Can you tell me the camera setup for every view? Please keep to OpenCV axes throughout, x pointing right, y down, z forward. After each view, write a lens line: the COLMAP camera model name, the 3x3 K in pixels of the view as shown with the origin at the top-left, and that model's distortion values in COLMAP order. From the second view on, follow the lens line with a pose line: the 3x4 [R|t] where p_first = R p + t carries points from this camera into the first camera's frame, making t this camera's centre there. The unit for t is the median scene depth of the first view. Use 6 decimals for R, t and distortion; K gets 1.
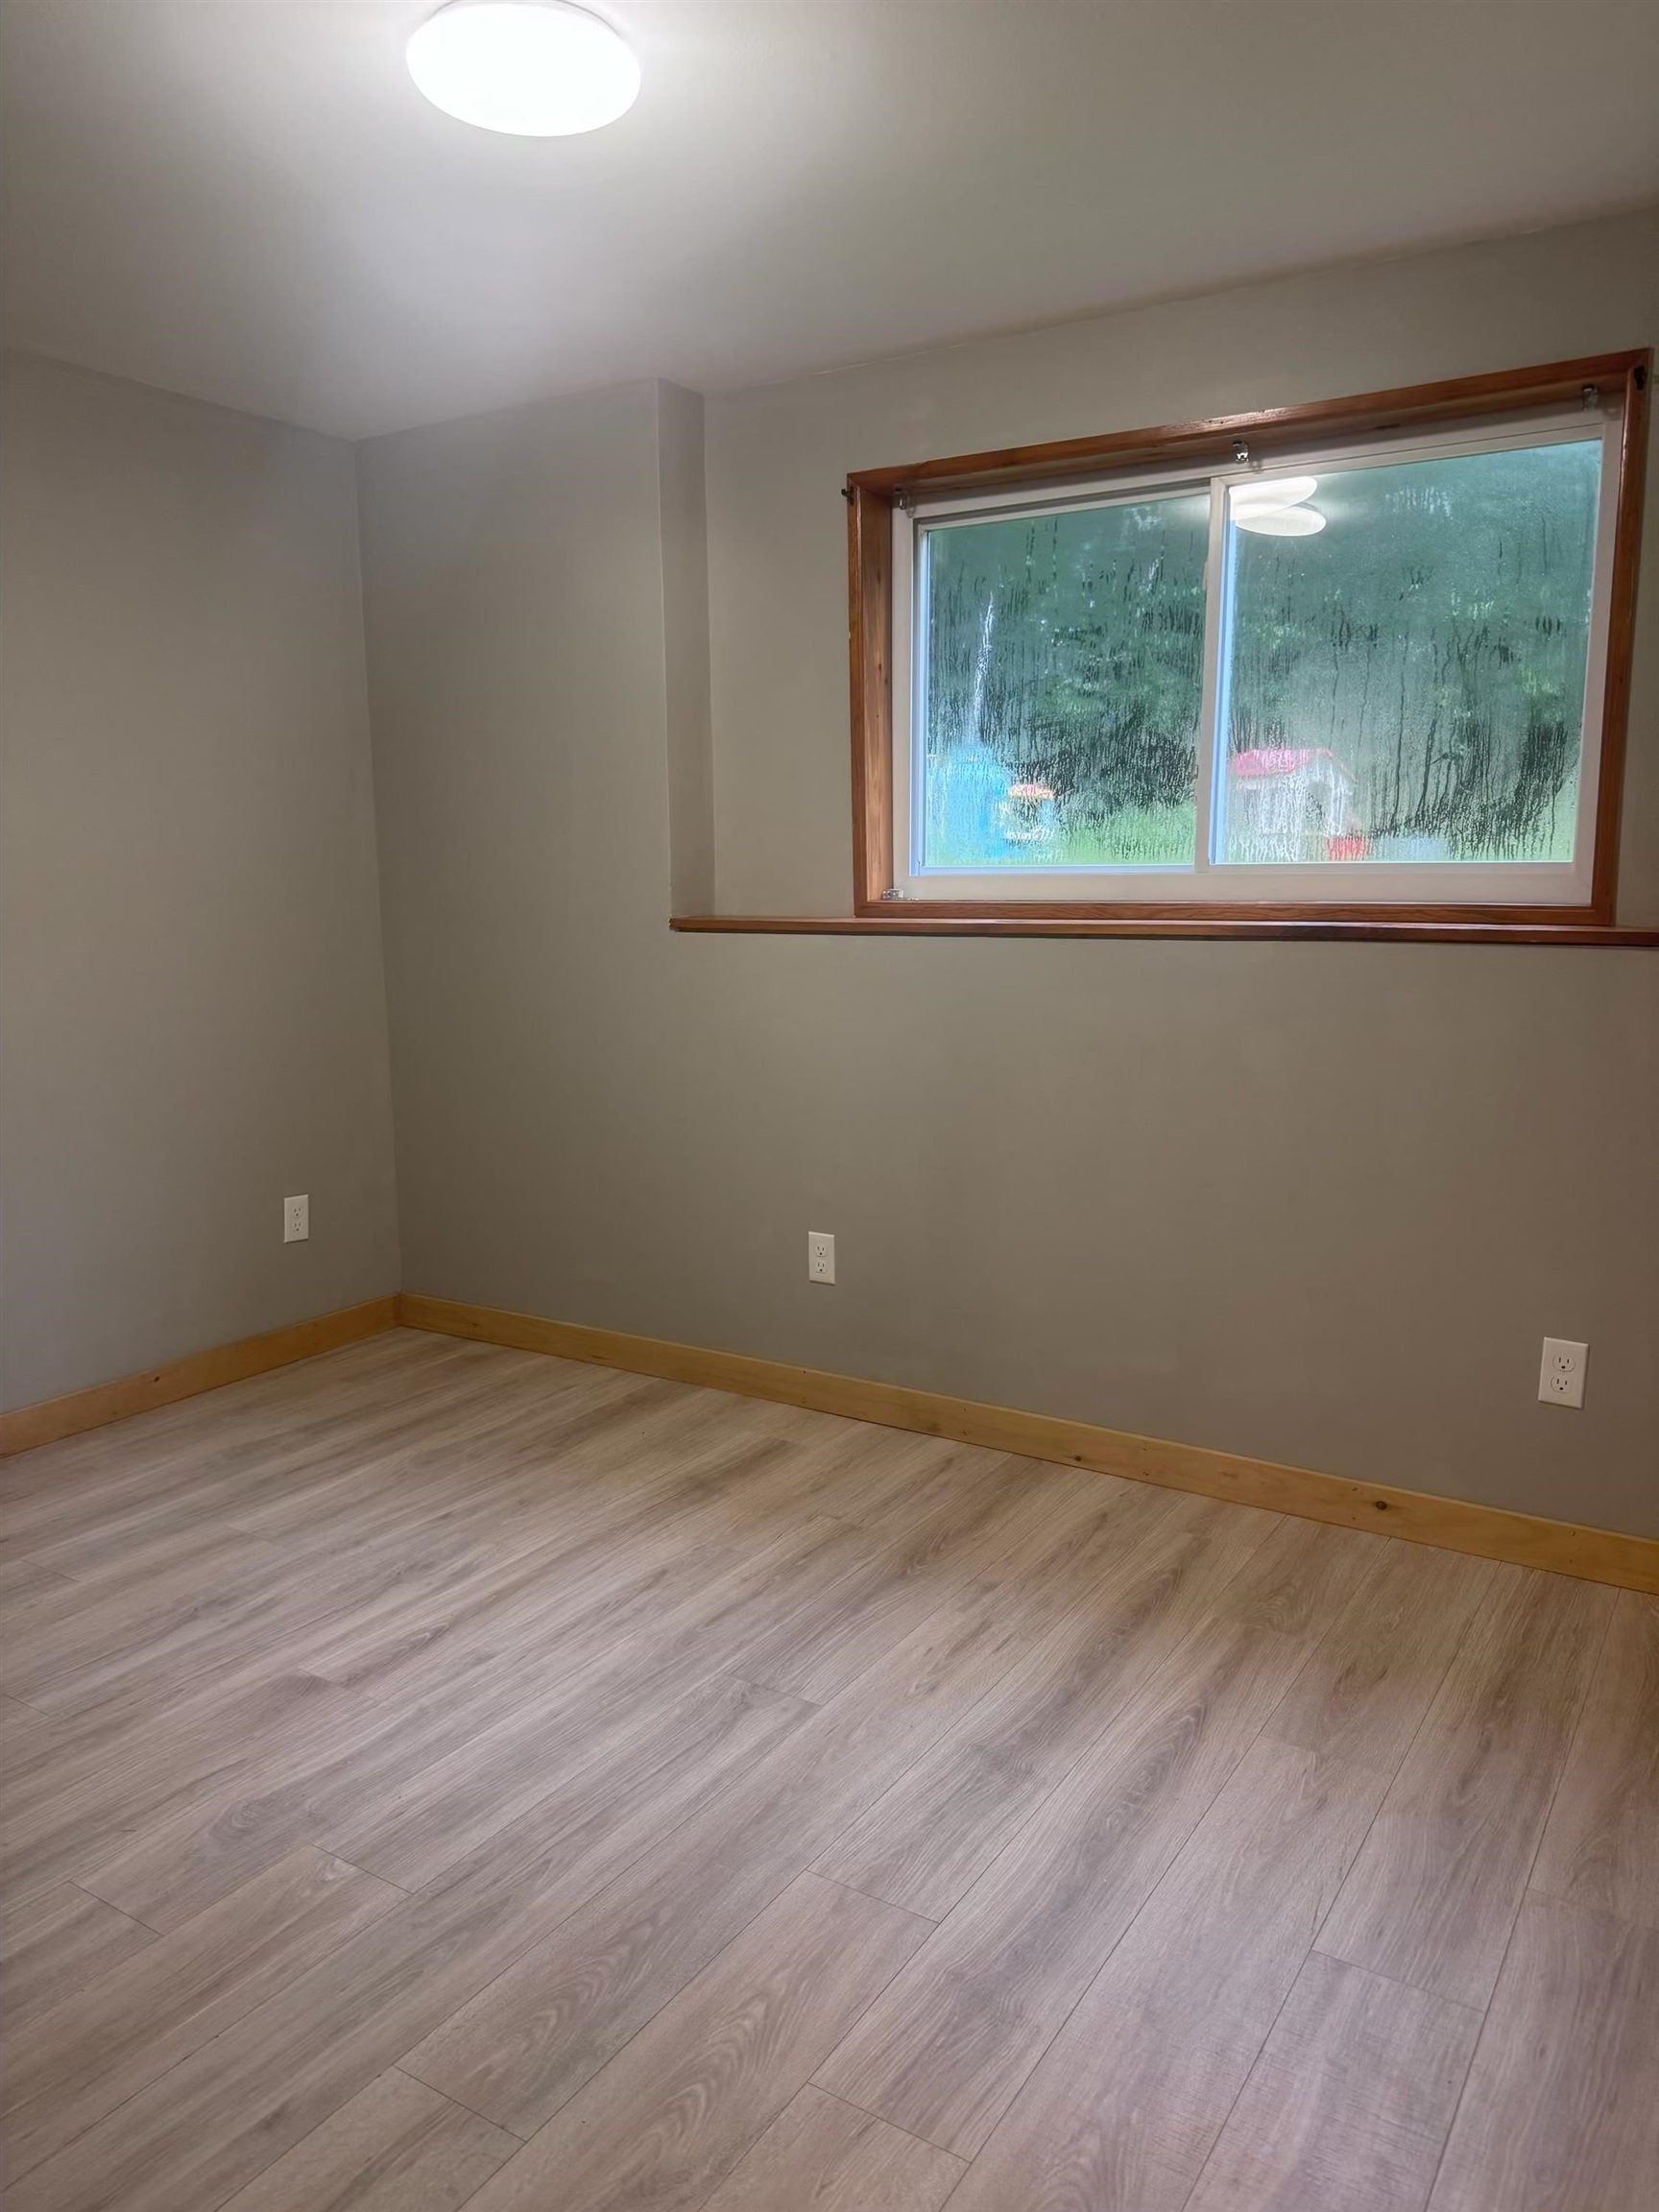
lens RADIAL K [[1608.5, 0, 829.5], [0, 1608.5, 1106.0], [0, 0, 1]] dist [0.036523, 0.000976]
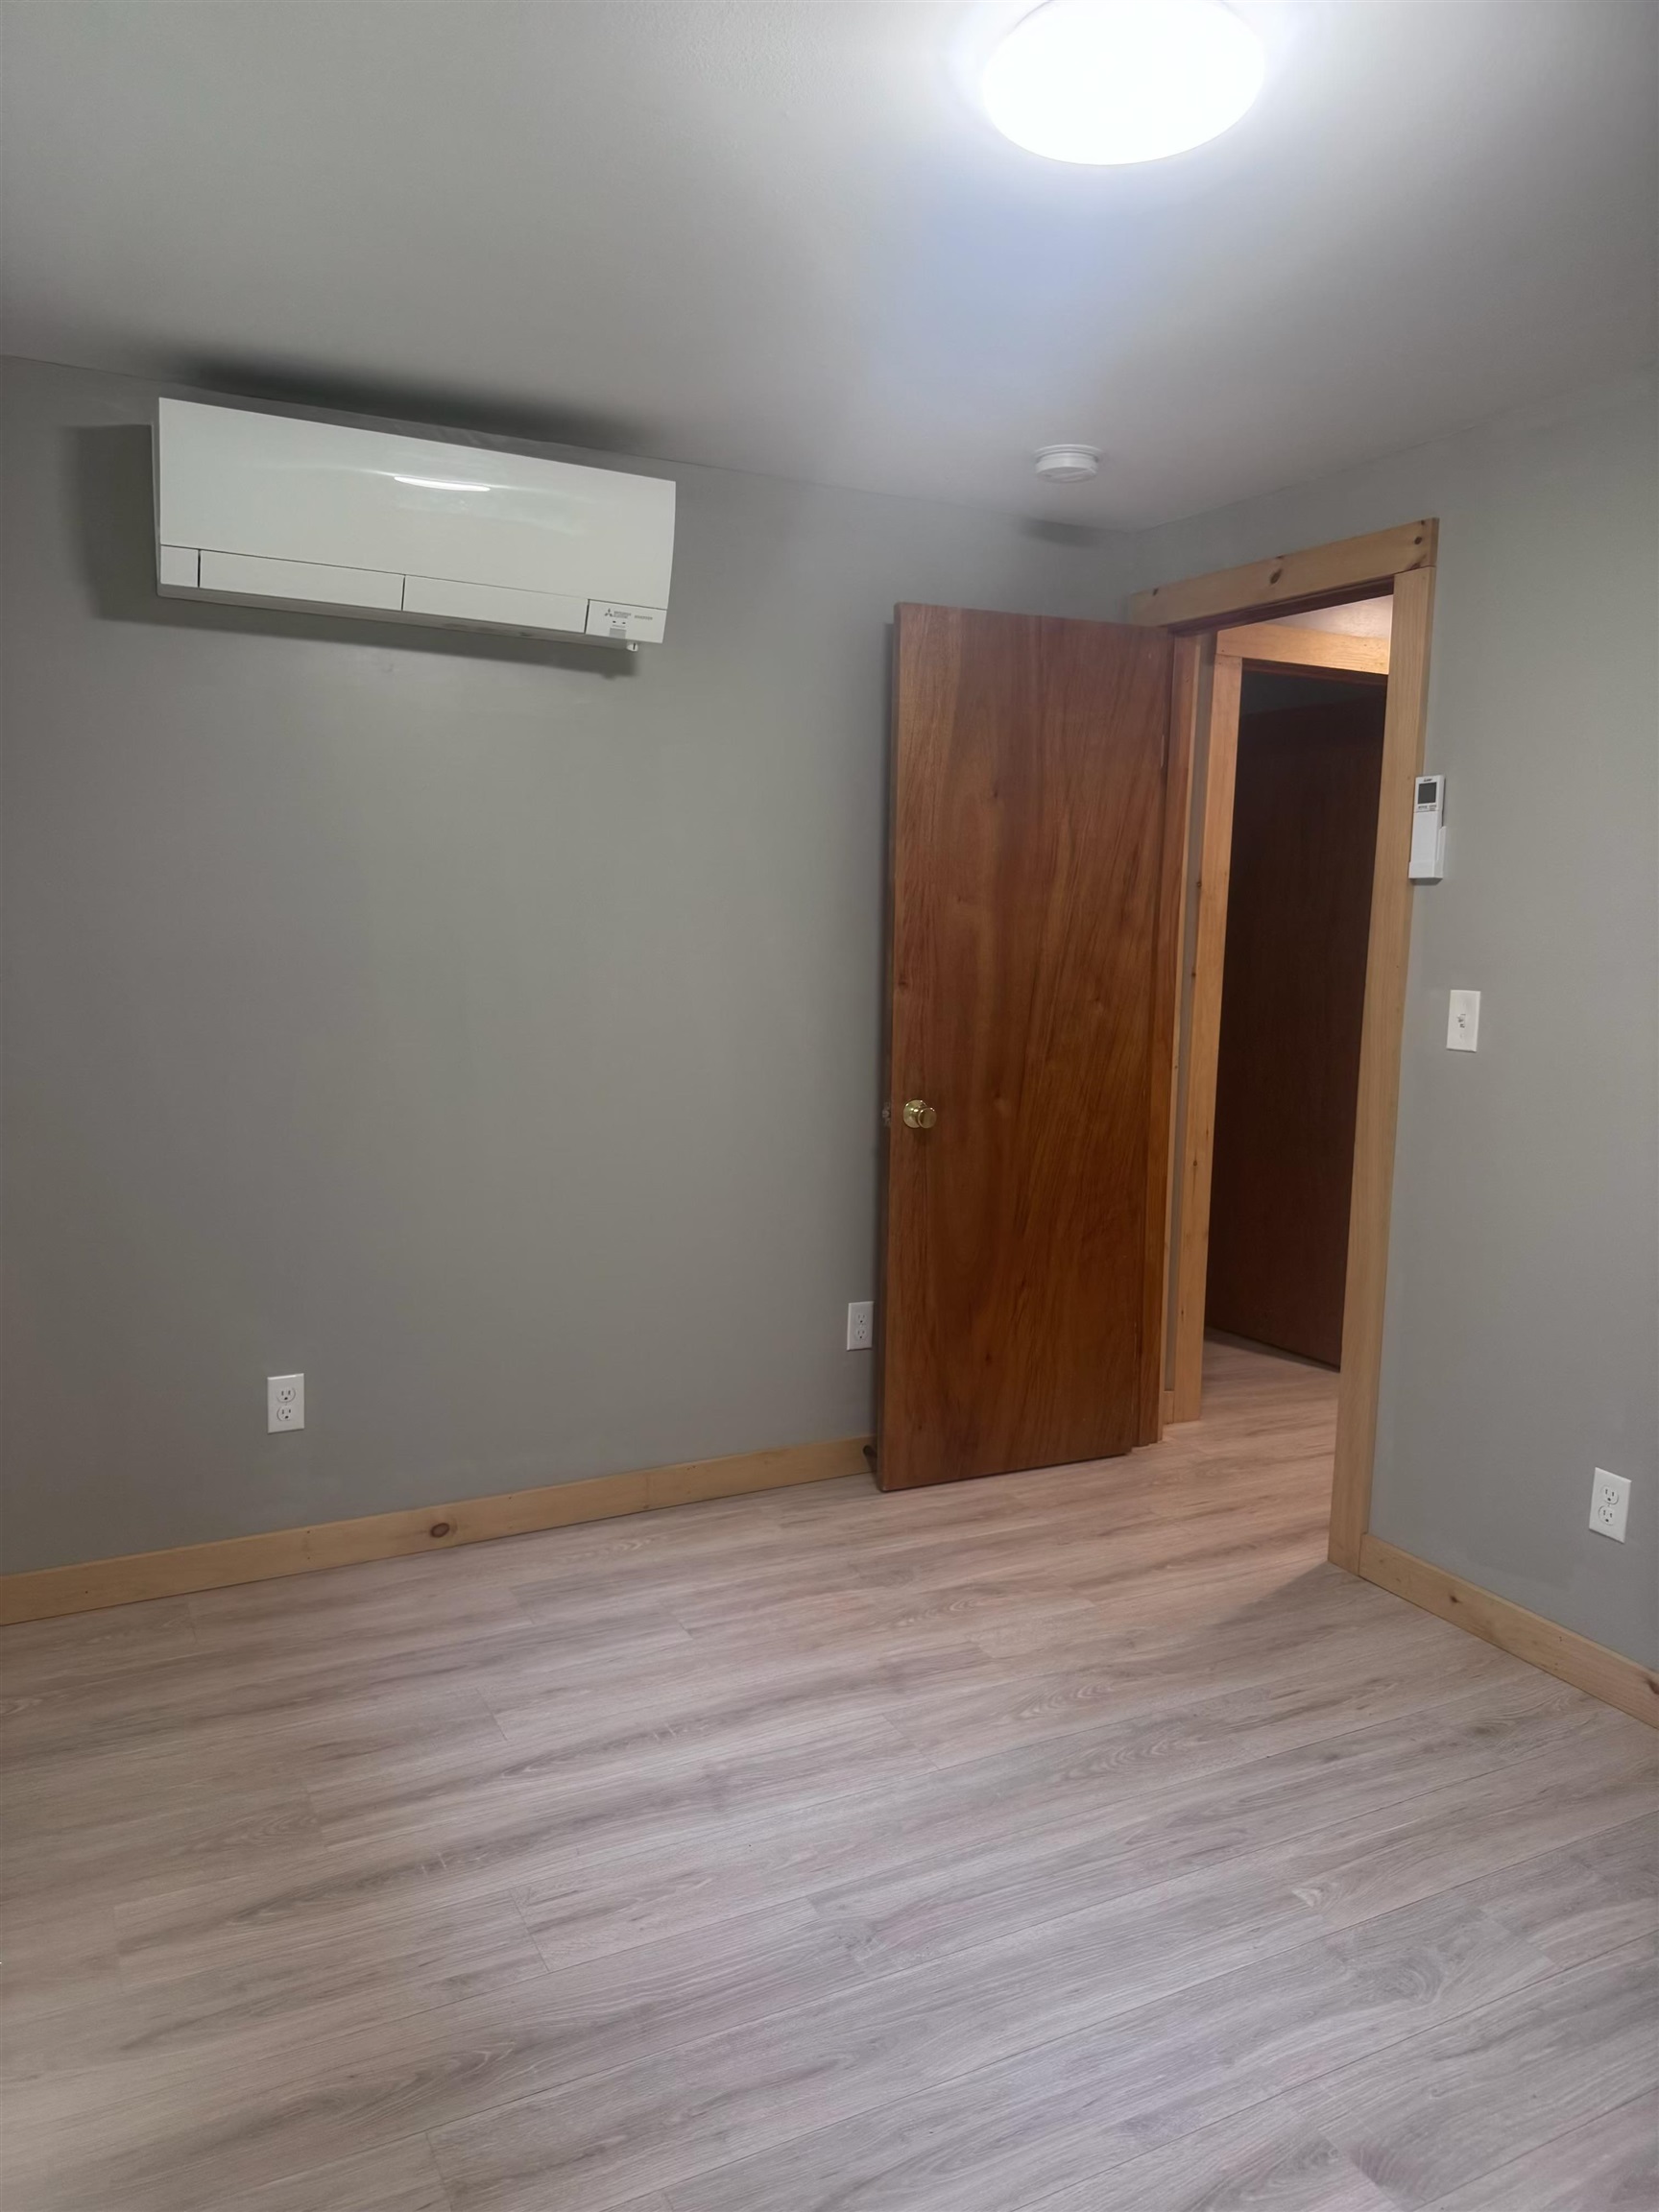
lens RADIAL K [[1608.5, 0, 829.5], [0, 1608.5, 1106.0], [0, 0, 1]] dist [0.036523, 0.000976]
pose [[-0.867812, -0.080312, 0.490359, -0.498634], [0.059157, 0.963134, 0.262436, -0.358004], [-0.493358, 0.256753, -0.831069, 1.871402]]
